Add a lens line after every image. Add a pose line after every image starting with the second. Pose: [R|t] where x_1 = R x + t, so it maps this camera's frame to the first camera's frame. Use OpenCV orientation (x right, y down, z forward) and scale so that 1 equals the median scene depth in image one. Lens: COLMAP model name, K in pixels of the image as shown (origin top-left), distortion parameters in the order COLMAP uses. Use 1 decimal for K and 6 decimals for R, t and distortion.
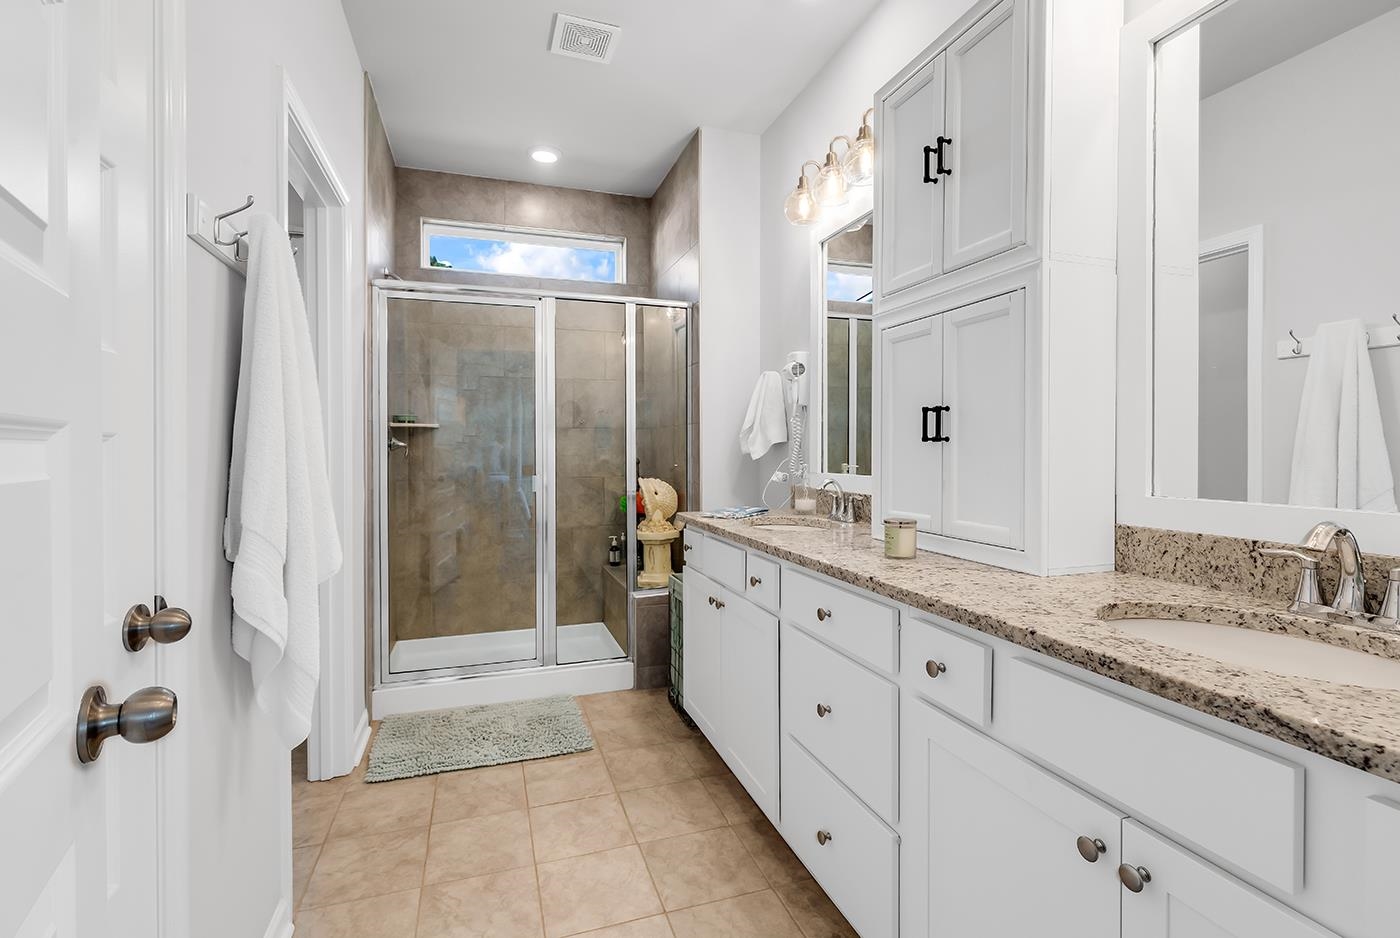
lens RADIAL K [[633.3, 0, 689.7], [0, 633.3, 463.4], [0, 0, 1]] dist [0.000752, 0.000104]
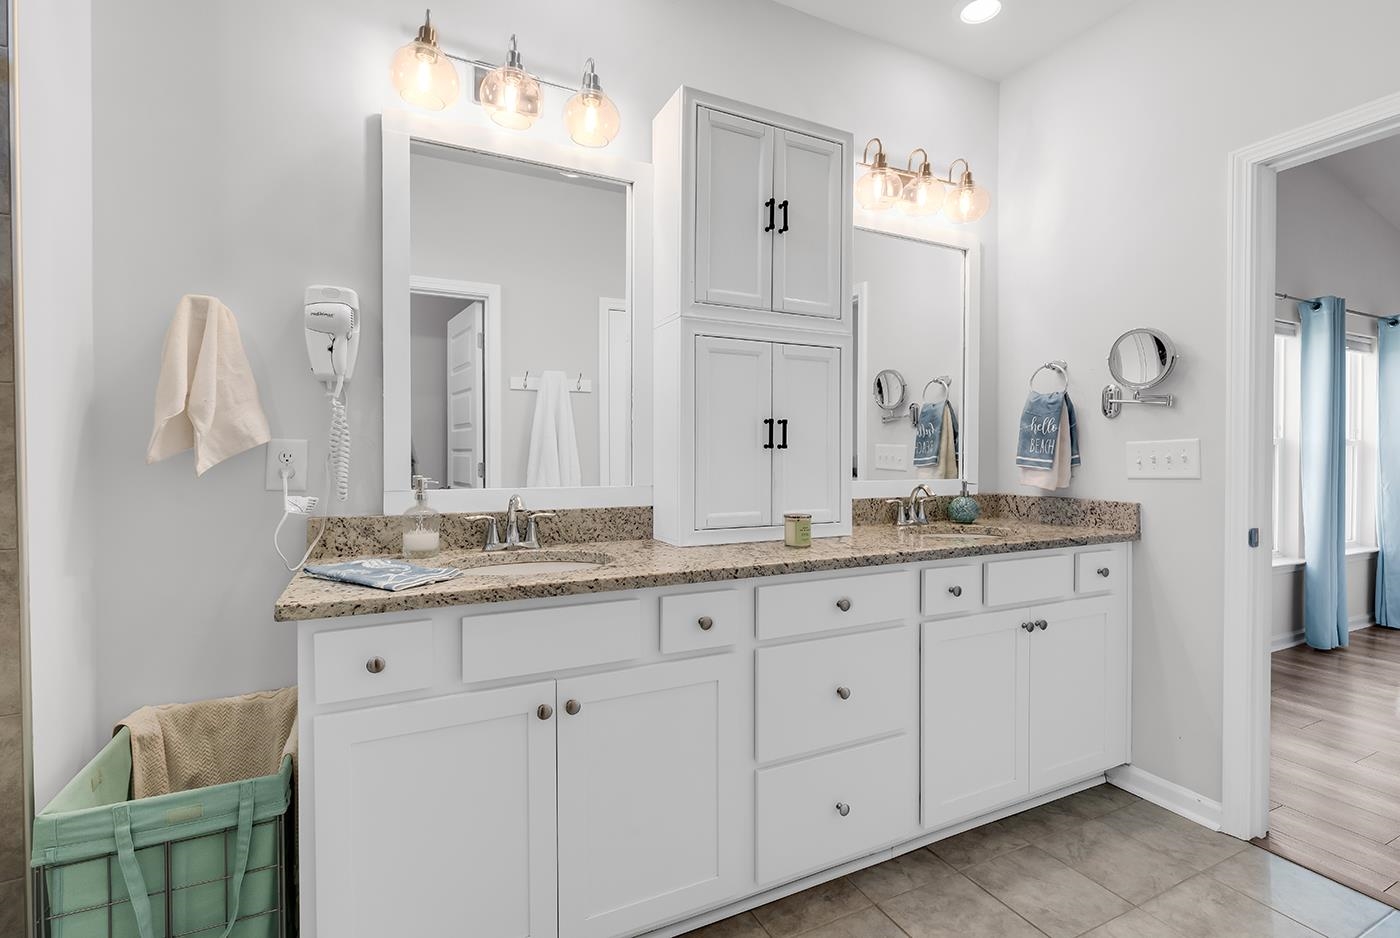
lens RADIAL K [[633.3, 0, 689.7], [0, 633.3, 463.4], [0, 0, 1]] dist [0.000752, 0.000104]
pose [[-0.124547, -0.012813, 0.992131, -0.835279], [0.021539, 0.999646, 0.015614, -0.030239], [-0.991980, 0.023314, -0.124227, 1.384294]]
